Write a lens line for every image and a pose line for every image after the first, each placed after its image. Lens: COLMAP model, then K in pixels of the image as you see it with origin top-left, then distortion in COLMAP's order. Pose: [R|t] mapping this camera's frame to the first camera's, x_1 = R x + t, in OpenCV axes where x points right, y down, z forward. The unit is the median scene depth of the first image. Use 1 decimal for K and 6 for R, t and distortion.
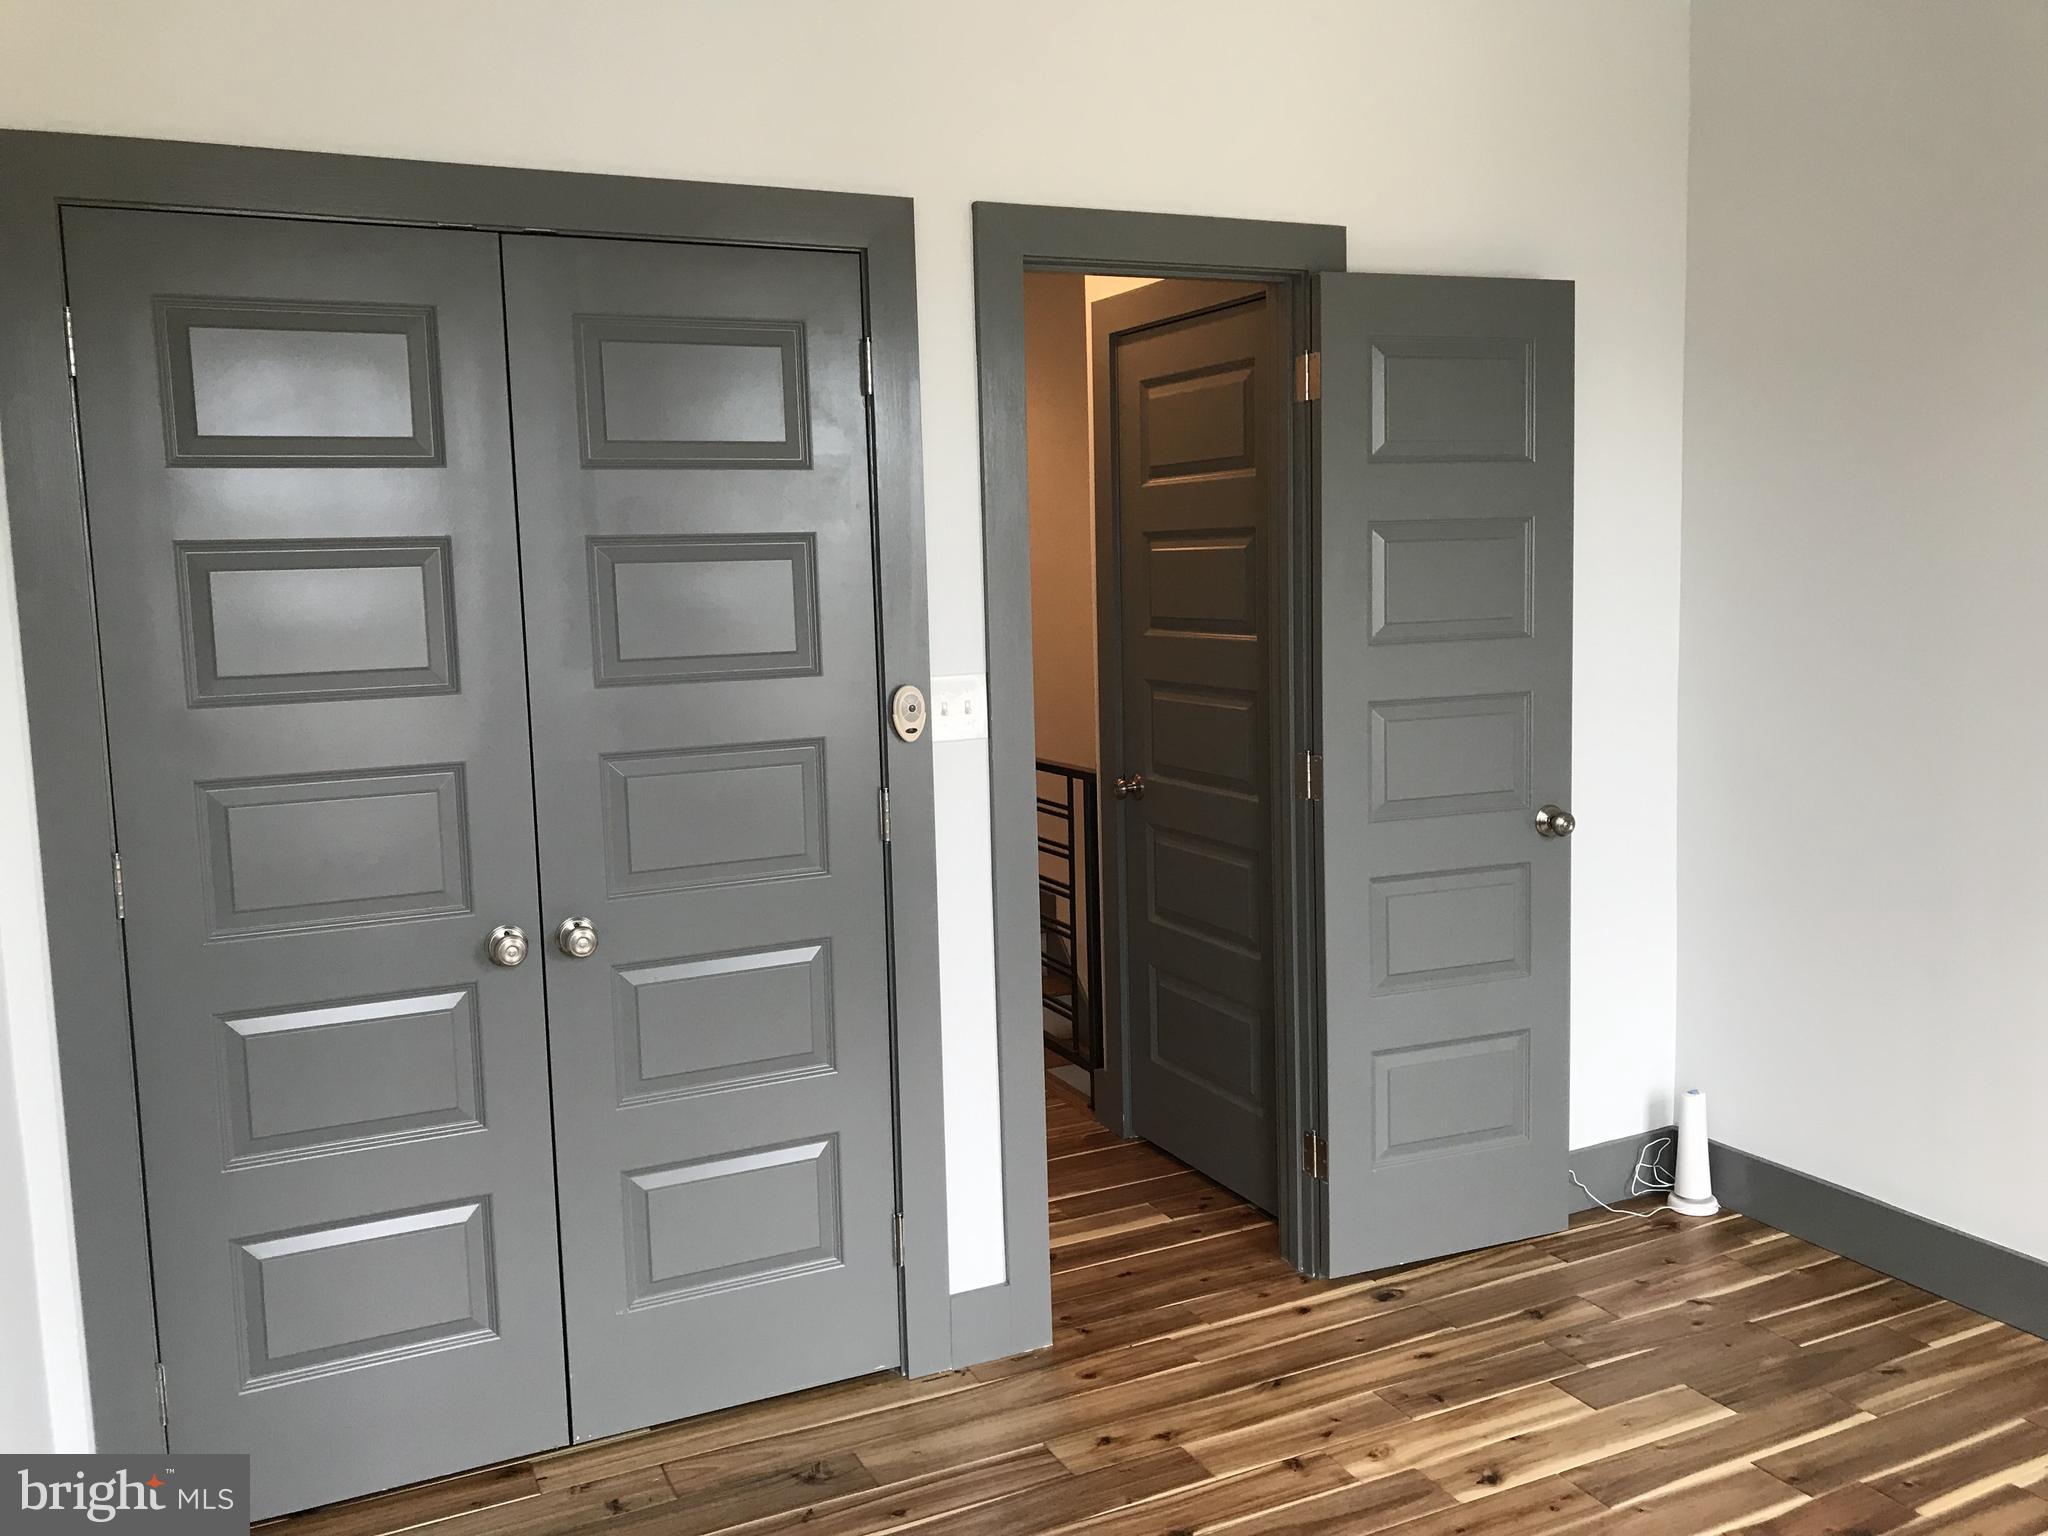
lens RADIAL K [[1686.9, 0, 1020.5], [0, 1686.9, 751.1], [0, 0, 1]] dist [0.023017, -0.023081]
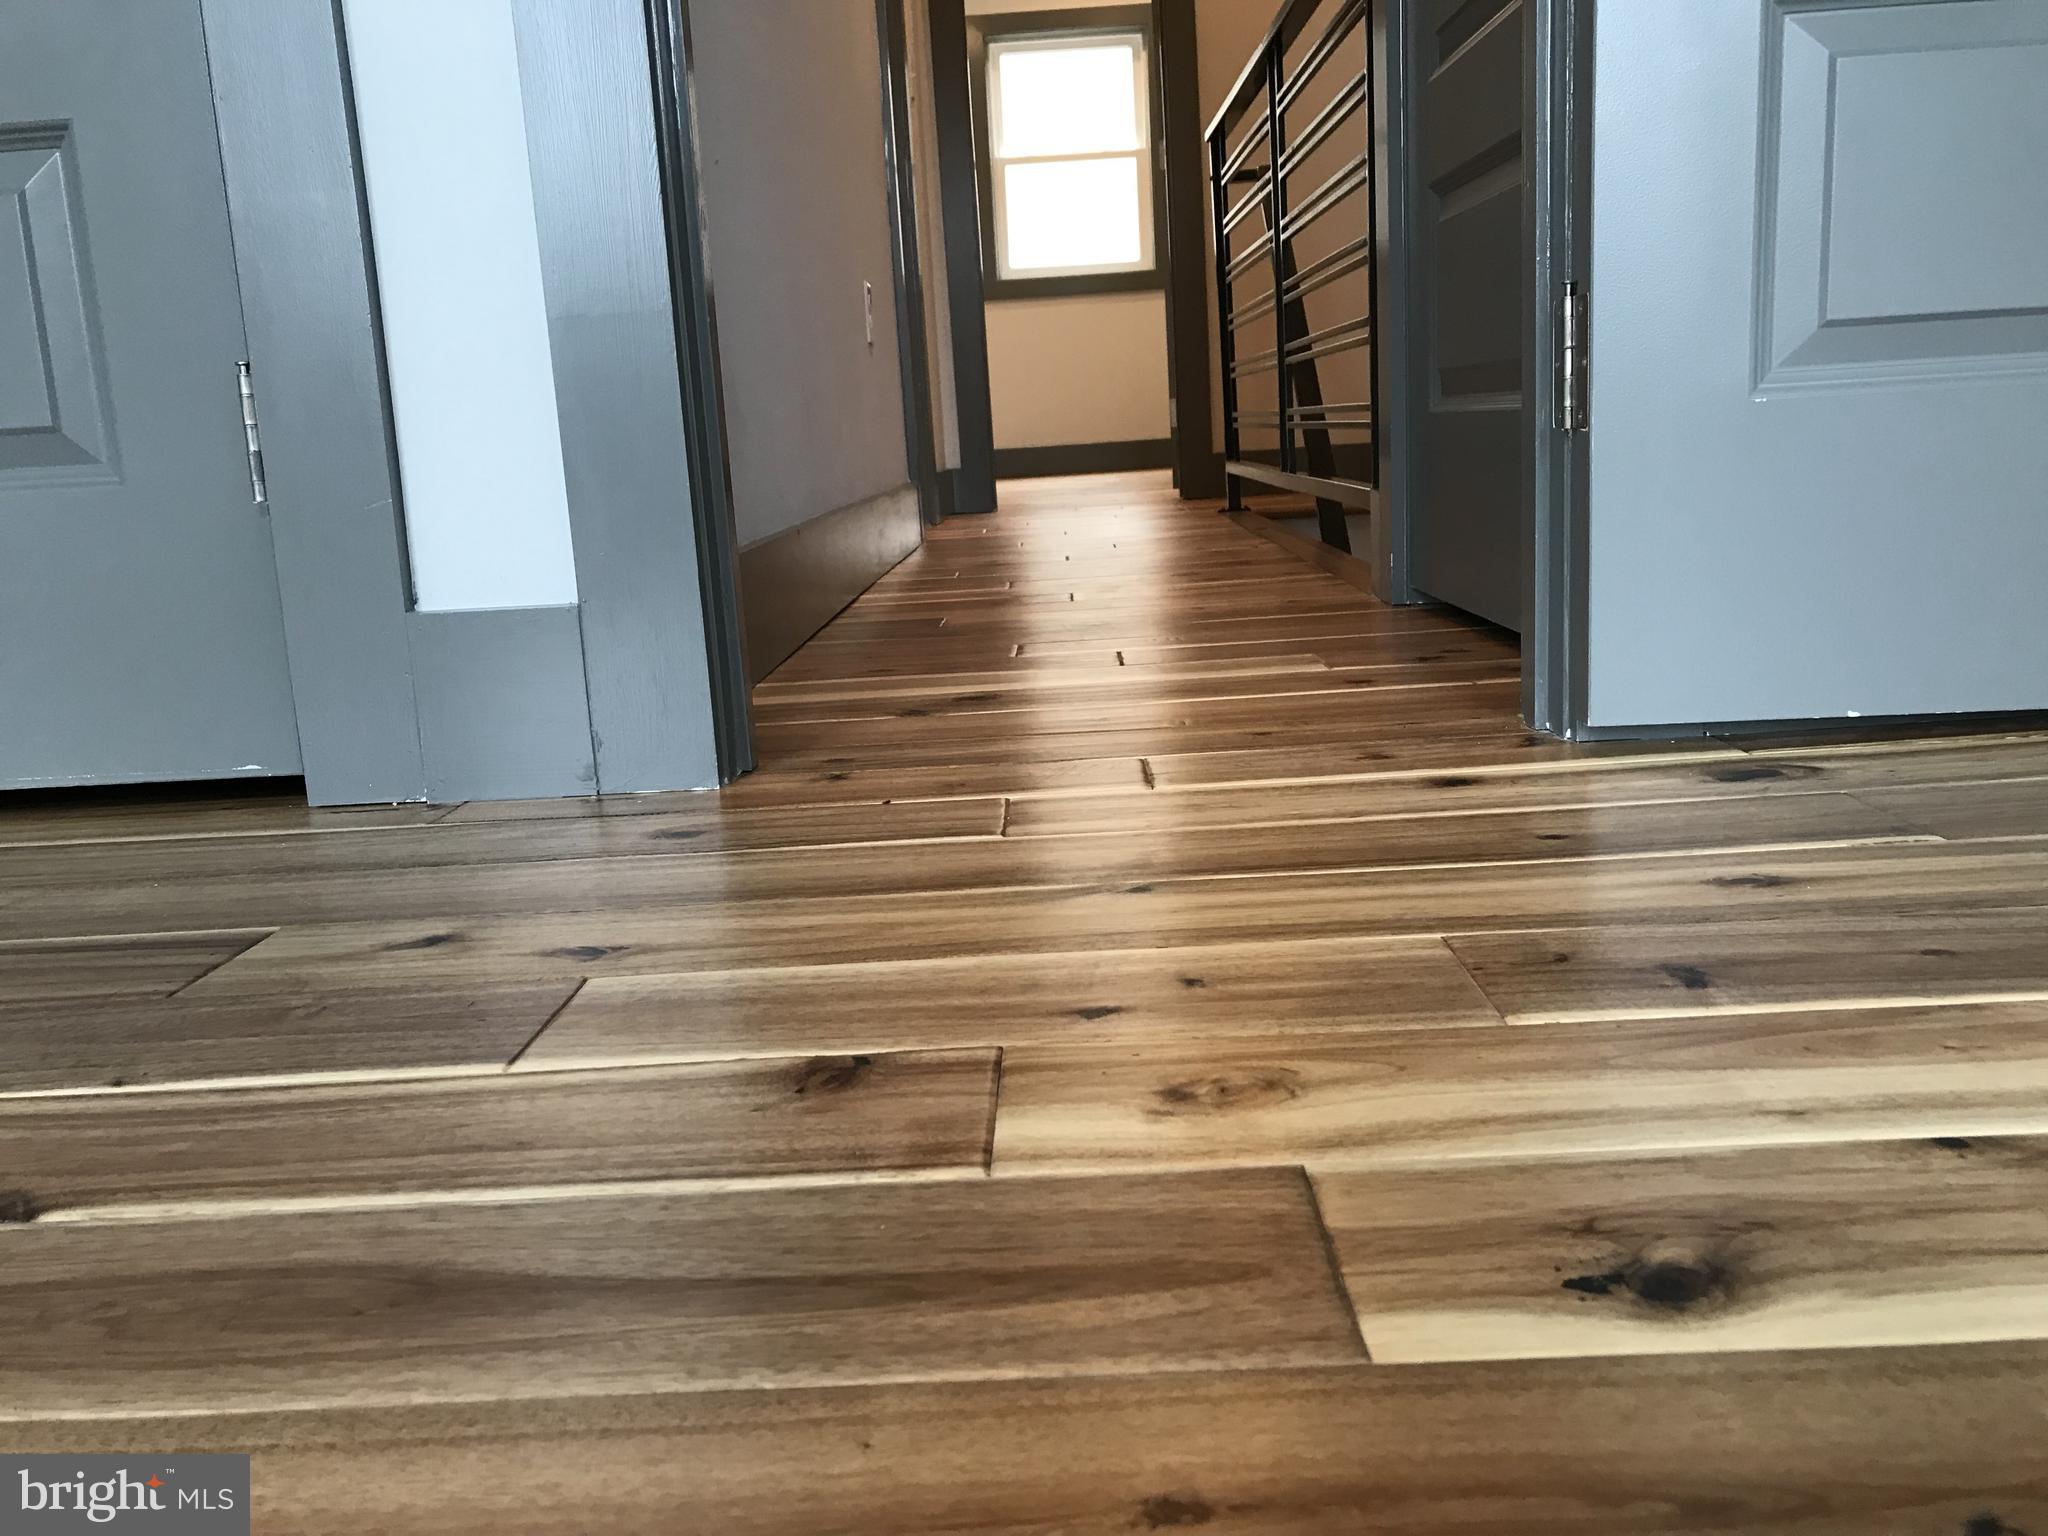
lens RADIAL K [[1686.9, 0, 1016.5], [0, 1686.9, 746.6], [0, 0, 1]] dist [0.023017, -0.023081]
pose [[0.893810, 0.056471, -0.444876, 0.259783], [-0.015857, 0.995399, 0.094495, 0.322567], [0.448165, -0.077406, 0.890593, 0.735735]]
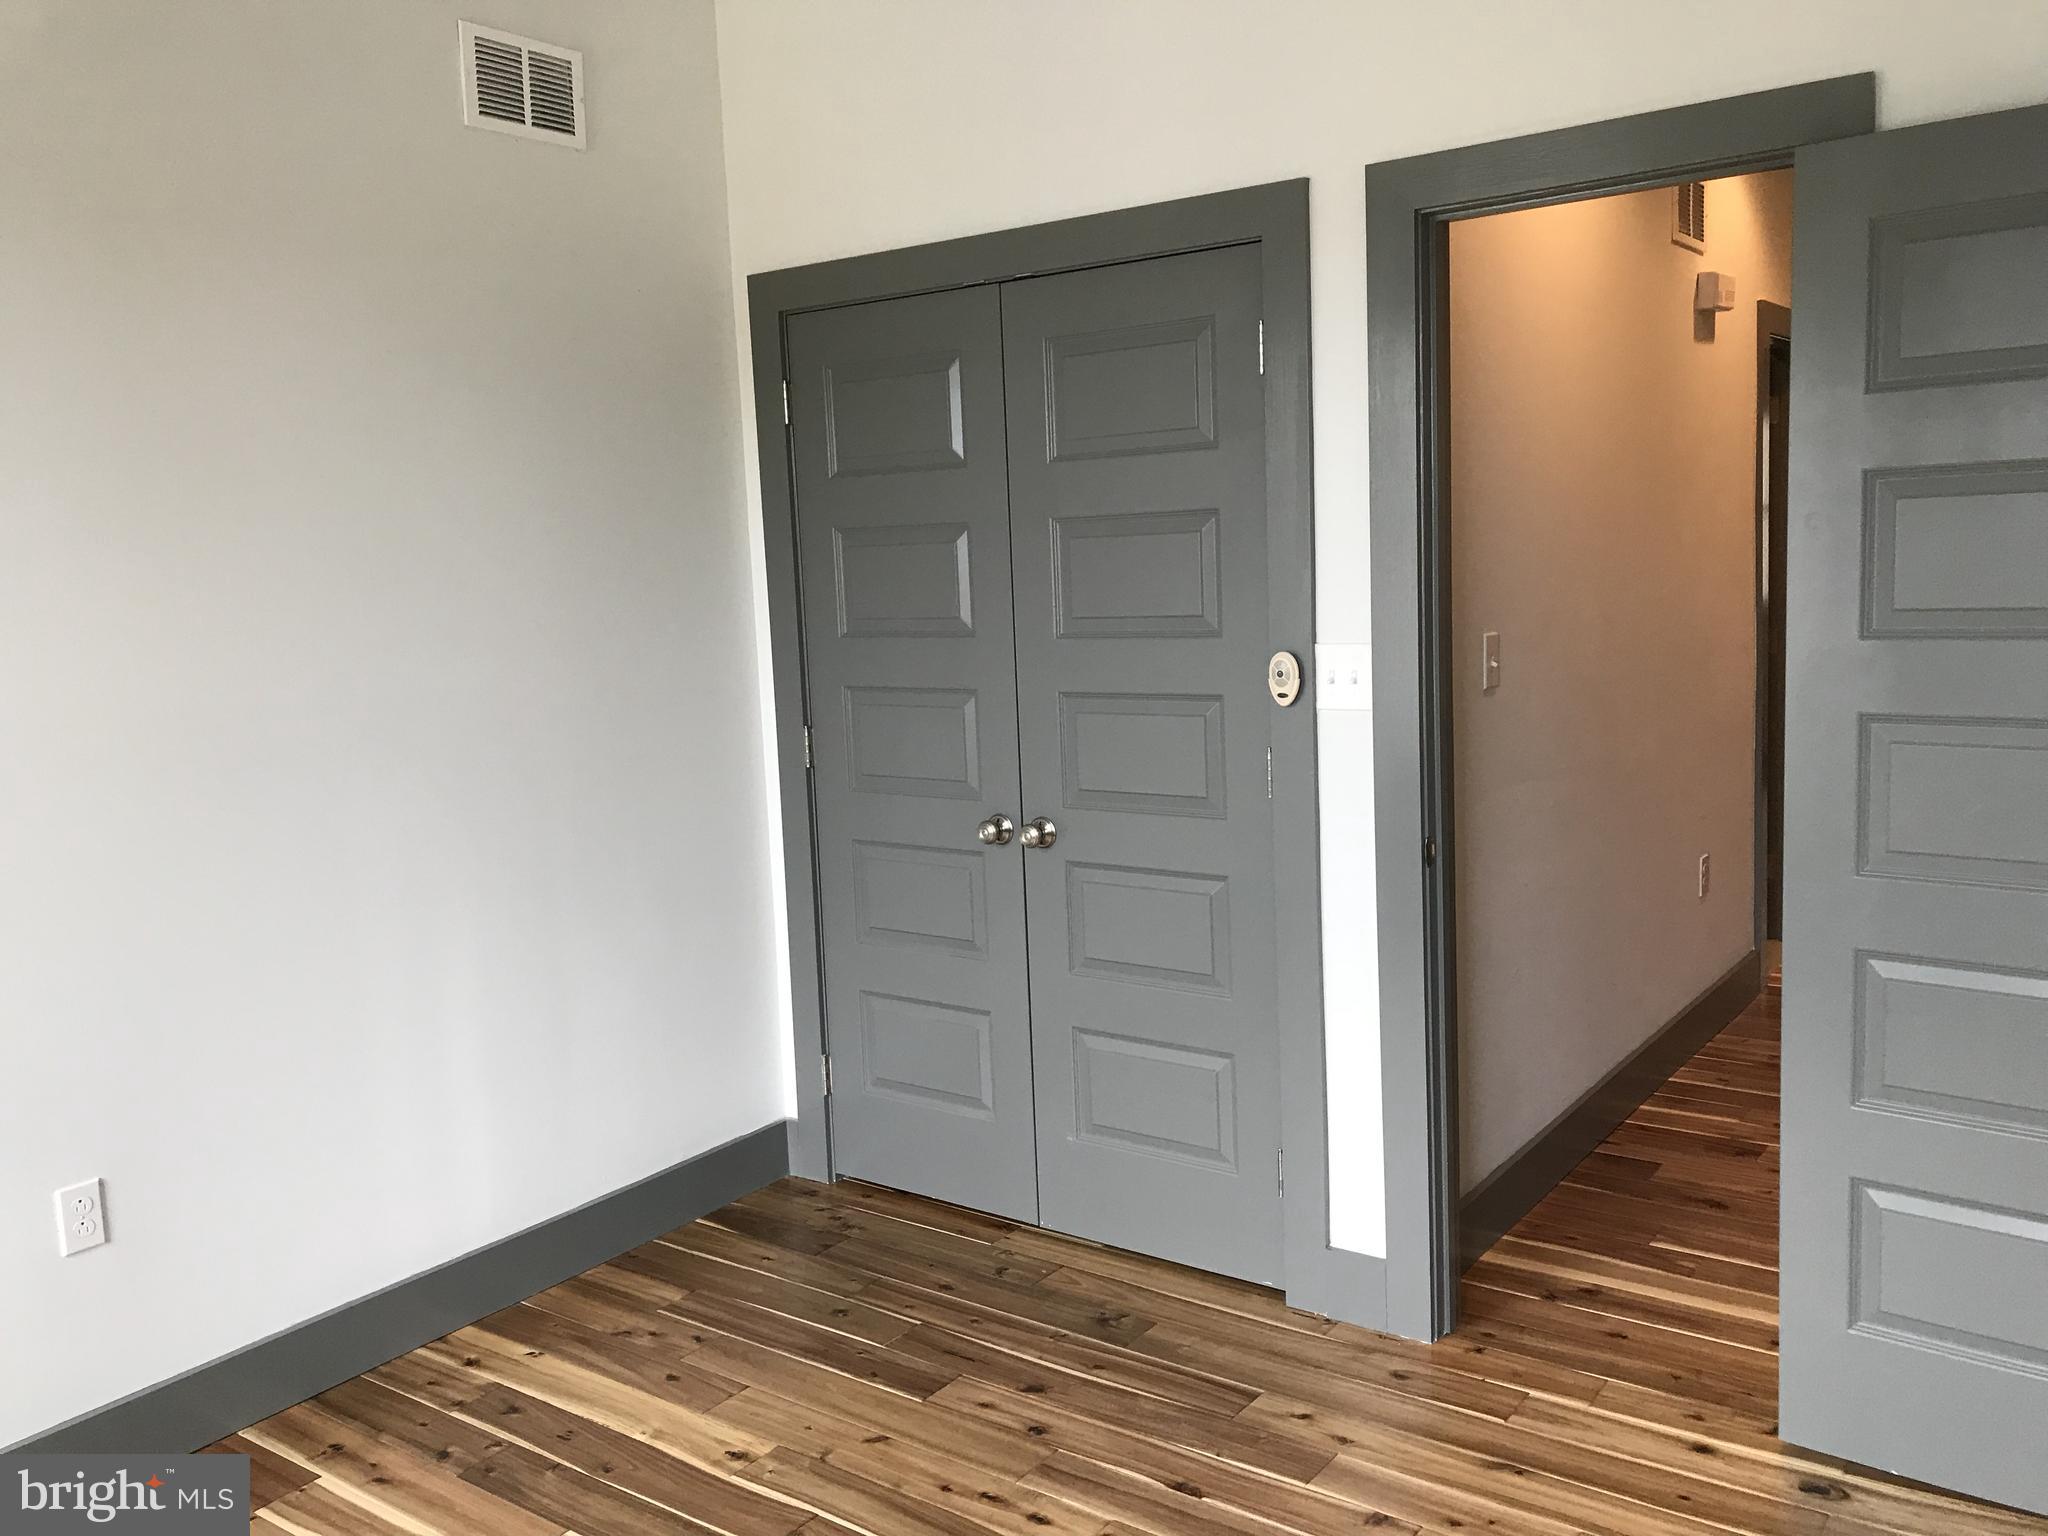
lens RADIAL K [[1686.9, 0, 1019.8], [0, 1686.9, 762.4], [0, 0, 1]] dist [0.023017, -0.023081]
pose [[0.471671, 0.119540, -0.873634, 0.754460], [-0.071040, 0.992699, 0.097477, -0.059622], [0.878908, 0.016086, 0.476719, 0.346951]]
